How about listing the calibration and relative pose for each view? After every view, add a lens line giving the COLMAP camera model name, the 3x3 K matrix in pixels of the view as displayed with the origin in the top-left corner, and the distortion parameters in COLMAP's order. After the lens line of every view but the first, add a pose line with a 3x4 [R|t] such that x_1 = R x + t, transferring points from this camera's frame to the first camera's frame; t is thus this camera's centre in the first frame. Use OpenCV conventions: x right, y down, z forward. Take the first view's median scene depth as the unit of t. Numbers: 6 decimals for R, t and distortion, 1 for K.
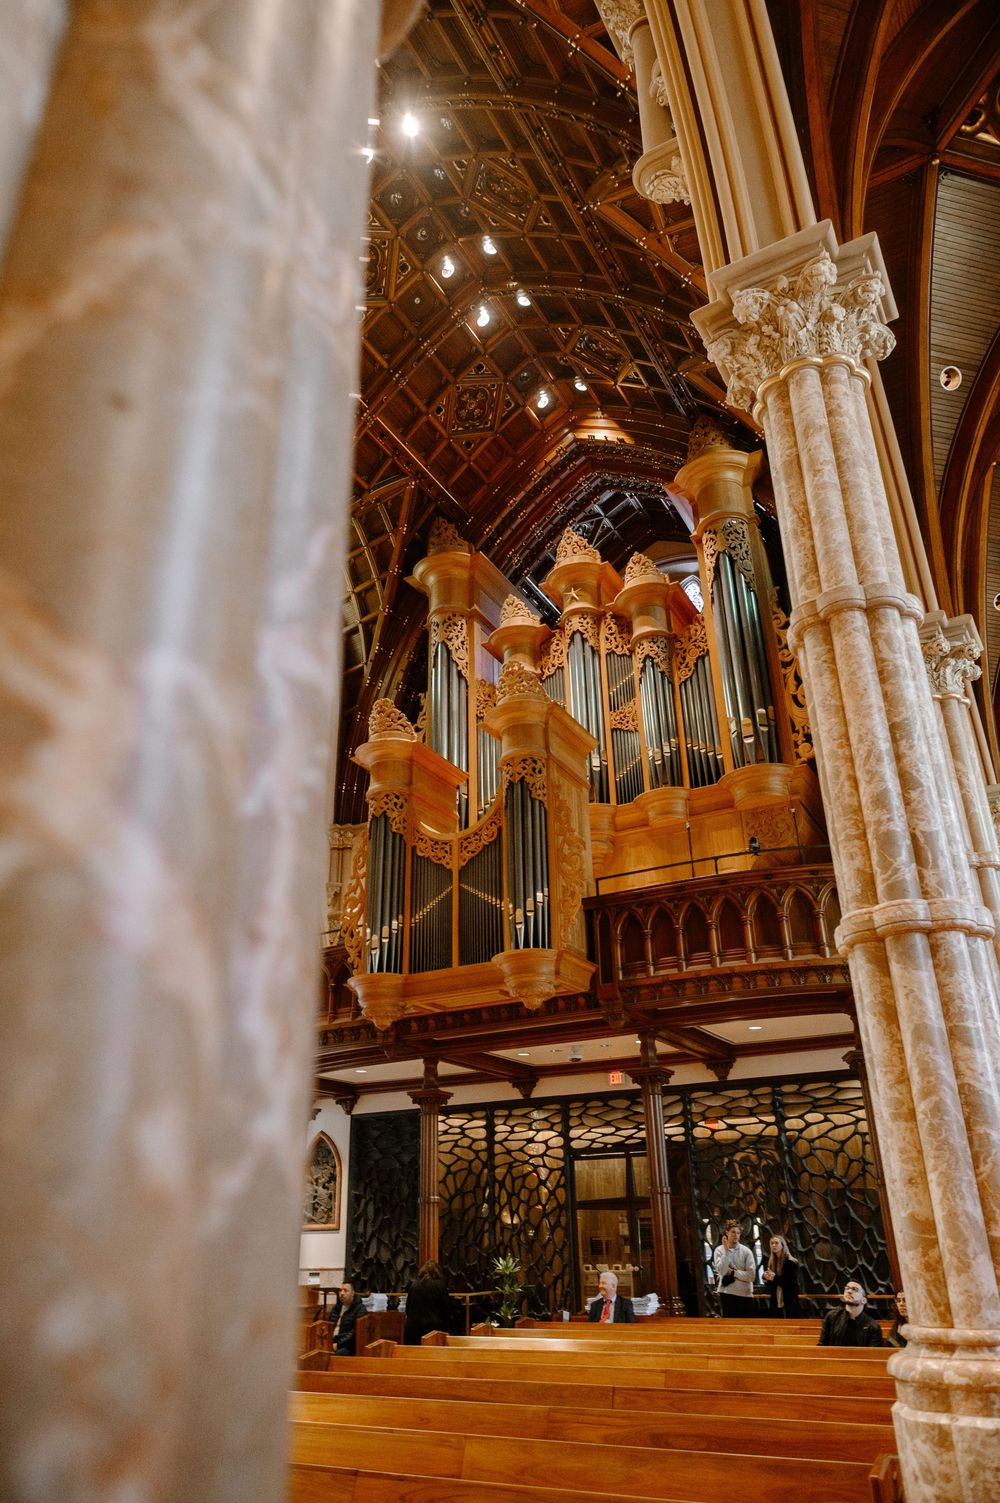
lens RADIAL K [[1035.3, 0, 500.0], [0, 1035.3, 751.5], [0, 0, 1]] dist [-0.010016, -0.003122]
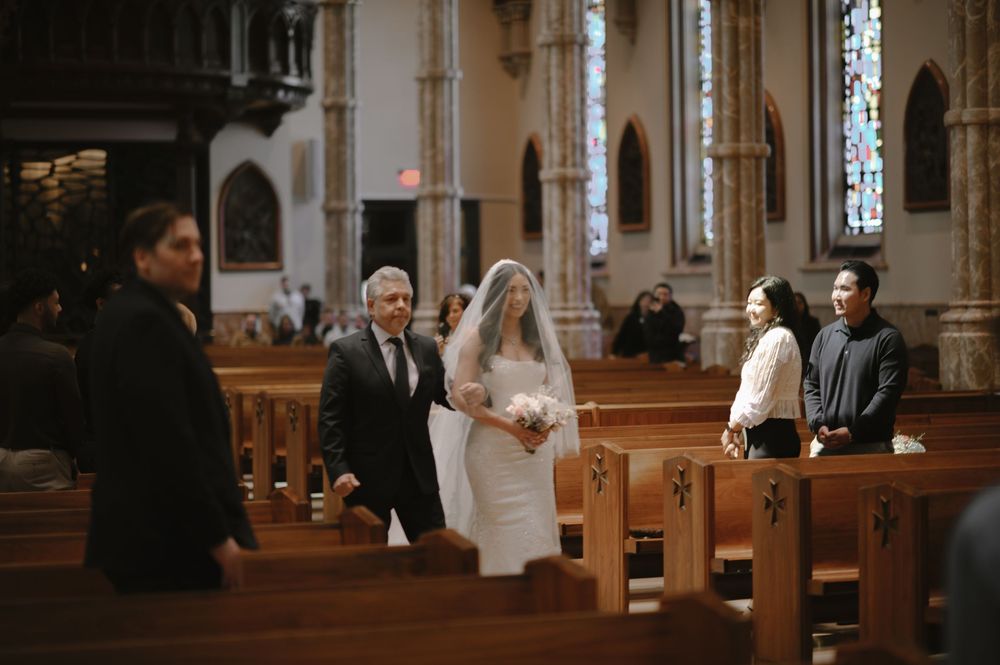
lens RADIAL K [[2522.4, 0, 500.0], [0, 2522.4, 332.5], [0, 0, 1]] dist [-0.096948, 0.130541]
pose [[0.629462, 0.006725, 0.777002, -4.069439], [-0.338327, 0.902570, 0.266273, -0.971379], [-0.699509, -0.430490, 0.570409, -2.369609]]
